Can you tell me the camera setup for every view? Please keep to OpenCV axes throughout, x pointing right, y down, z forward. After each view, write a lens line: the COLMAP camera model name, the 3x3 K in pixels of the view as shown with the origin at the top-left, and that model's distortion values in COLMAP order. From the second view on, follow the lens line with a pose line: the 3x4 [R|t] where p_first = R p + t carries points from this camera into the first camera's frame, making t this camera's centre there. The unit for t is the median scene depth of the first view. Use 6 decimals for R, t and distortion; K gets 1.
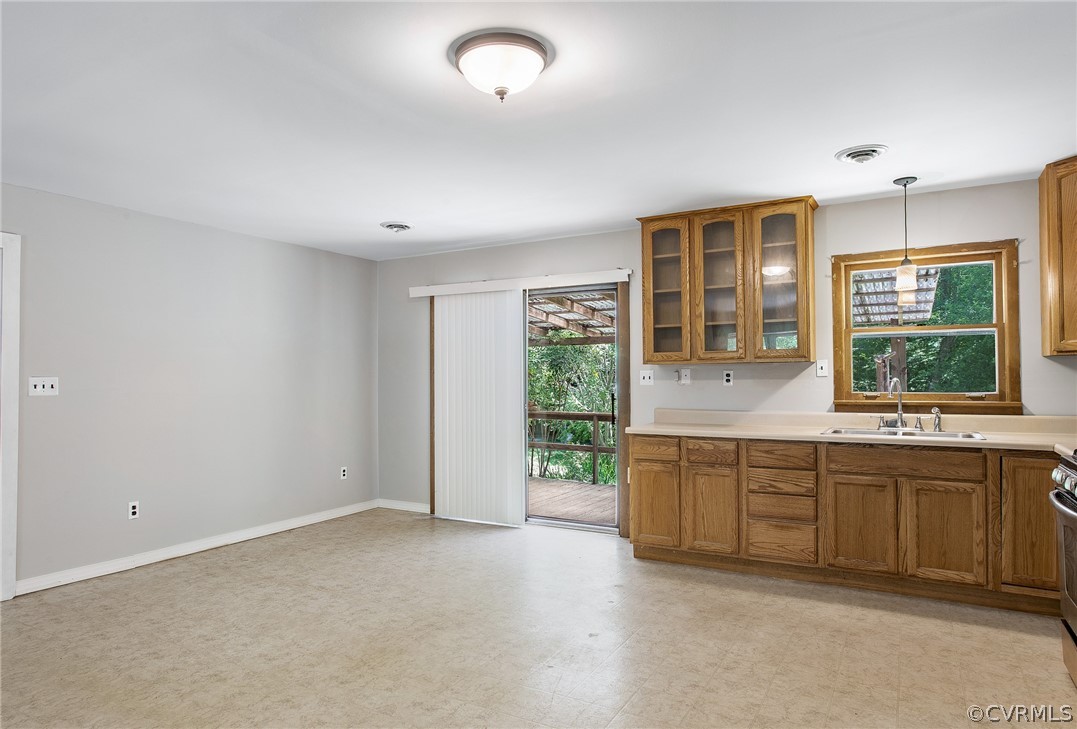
lens RADIAL K [[697.4, 0, 538.6], [0, 697.4, 357.9], [0, 0, 1]] dist [-0.011507, -0.001285]
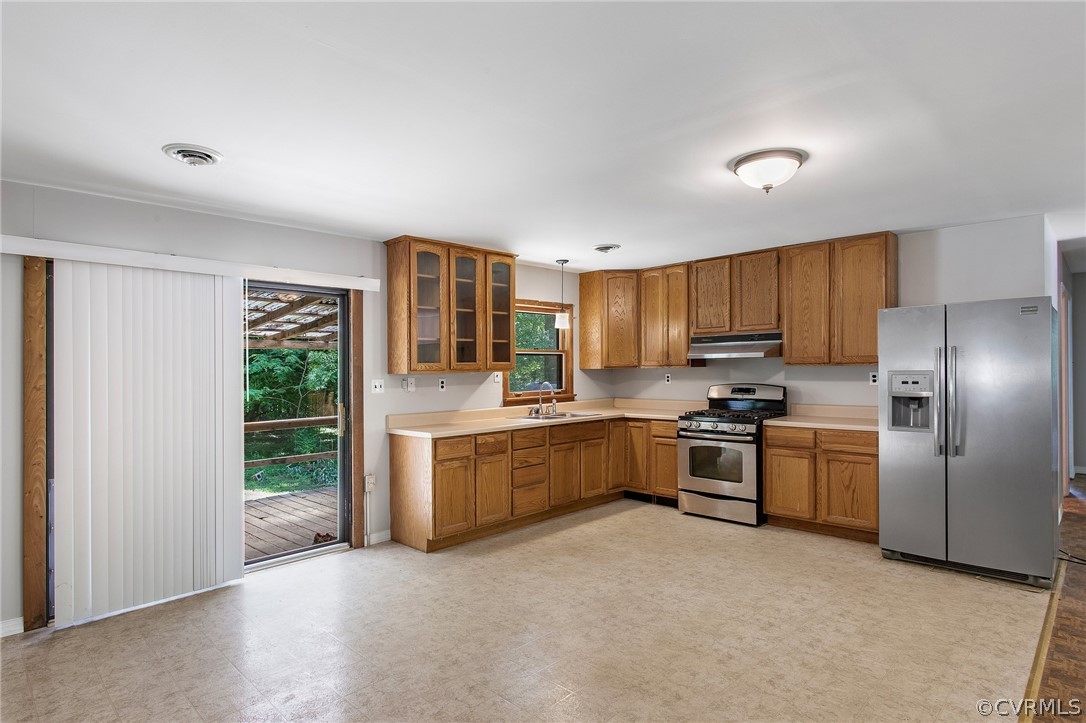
lens RADIAL K [[588.8, 0, 542.5], [0, 588.8, 369.7], [0, 0, 1]] dist [-0.015081, 0.000441]
pose [[0.219547, 0.002092, 0.975600, -0.801445], [-0.012505, 0.999922, 0.000670, -0.000345], [-0.975522, -0.012347, 0.219556, 0.709595]]
